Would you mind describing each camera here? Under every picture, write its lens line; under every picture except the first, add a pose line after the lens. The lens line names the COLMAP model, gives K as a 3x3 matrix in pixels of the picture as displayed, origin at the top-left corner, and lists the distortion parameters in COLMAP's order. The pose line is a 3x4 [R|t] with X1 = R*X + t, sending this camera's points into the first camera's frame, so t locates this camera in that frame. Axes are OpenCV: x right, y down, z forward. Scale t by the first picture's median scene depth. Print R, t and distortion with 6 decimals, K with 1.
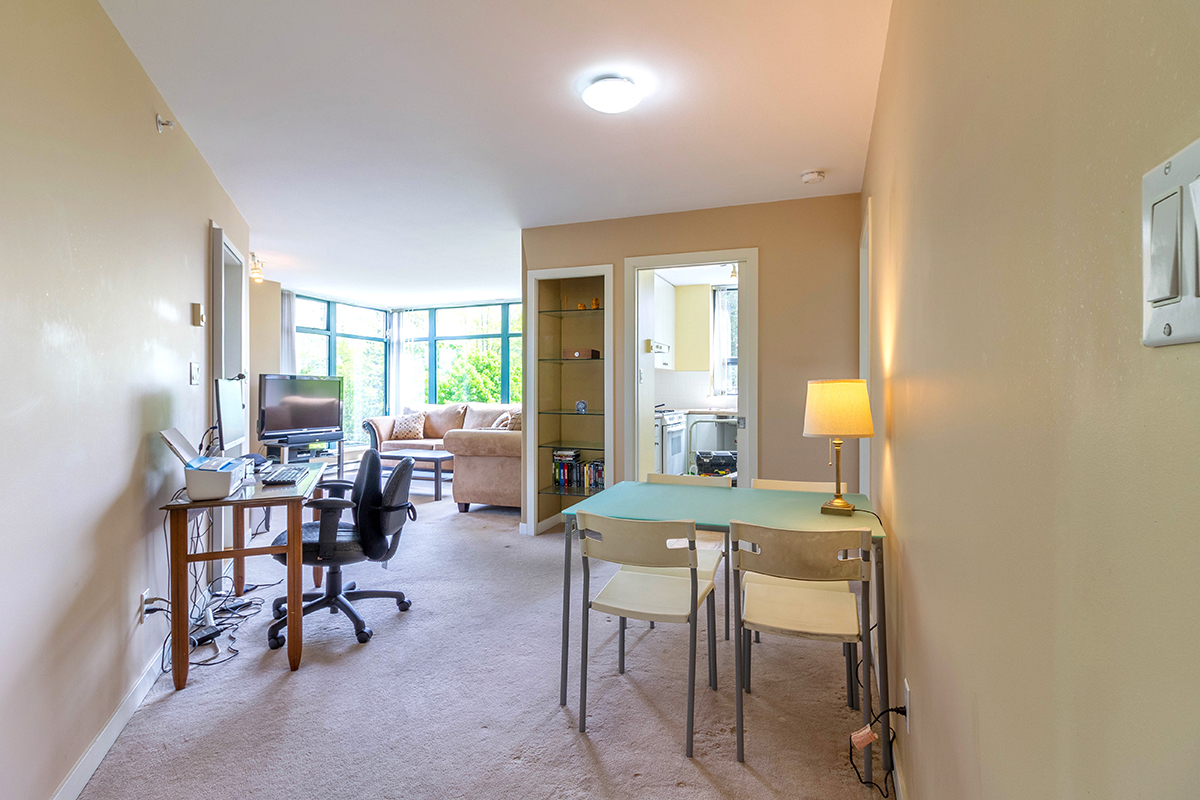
lens RADIAL K [[605.5, 0, 599.8], [0, 605.5, 392.5], [0, 0, 1]] dist [0.003920, 0.000801]
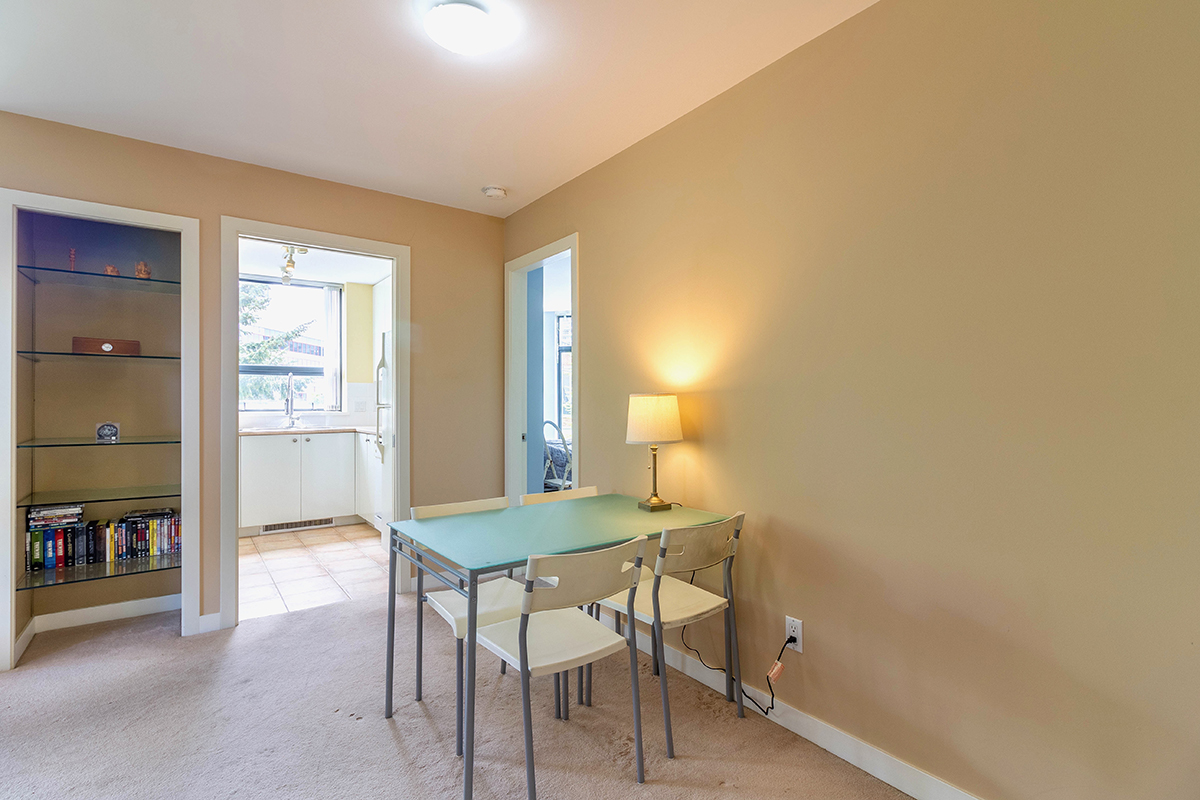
lens RADIAL K [[605.5, 0, 600.1], [0, 605.5, 402.0], [0, 0, 1]] dist [0.003920, 0.000801]
pose [[0.496344, 0.002991, 0.868121, -0.330406], [0.008842, 0.999925, -0.008501, 0.002456], [-0.868081, 0.011896, 0.496280, 0.262285]]
